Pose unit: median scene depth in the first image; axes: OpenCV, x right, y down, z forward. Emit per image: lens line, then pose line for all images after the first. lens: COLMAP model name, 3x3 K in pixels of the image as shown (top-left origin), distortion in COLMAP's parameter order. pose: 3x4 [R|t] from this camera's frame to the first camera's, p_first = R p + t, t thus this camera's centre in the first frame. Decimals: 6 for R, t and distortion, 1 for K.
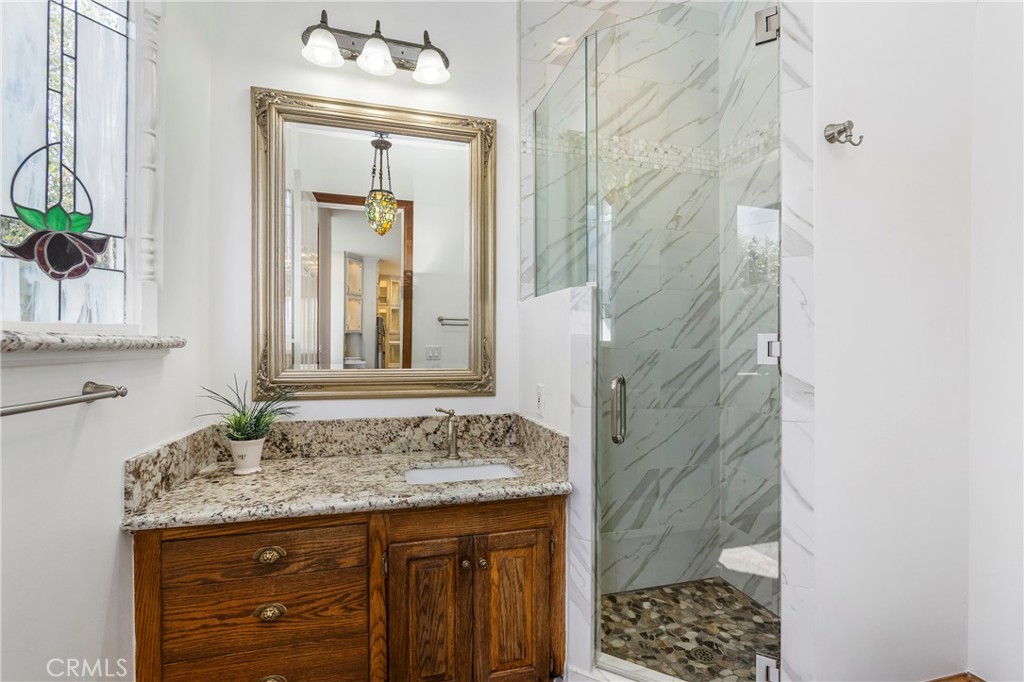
lens RADIAL K [[464.8, 0, 512.8], [0, 464.8, 340.6], [0, 0, 1]] dist [-0.028398, 0.012013]
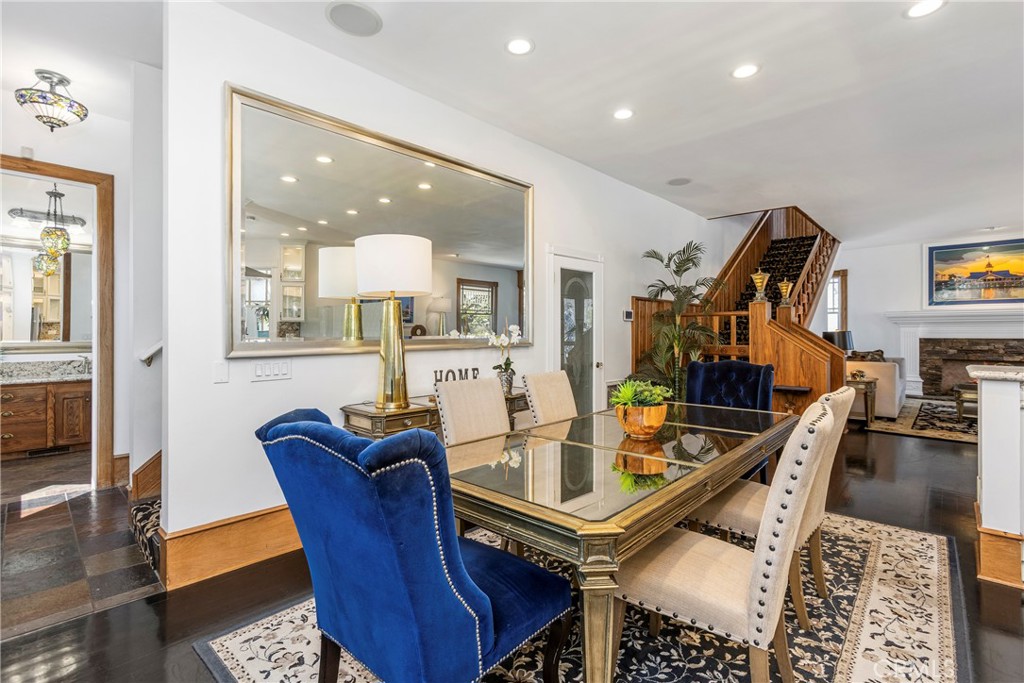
lens RADIAL K [[464.1, 0, 515.2], [0, 464.1, 333.3], [0, 0, 1]] dist [-0.002373, 0.000009]
pose [[0.858767, 0.001194, 0.512364, 0.828077], [-0.007568, 0.999918, 0.010355, -0.043161], [-0.512310, -0.012770, 0.858706, -3.398940]]
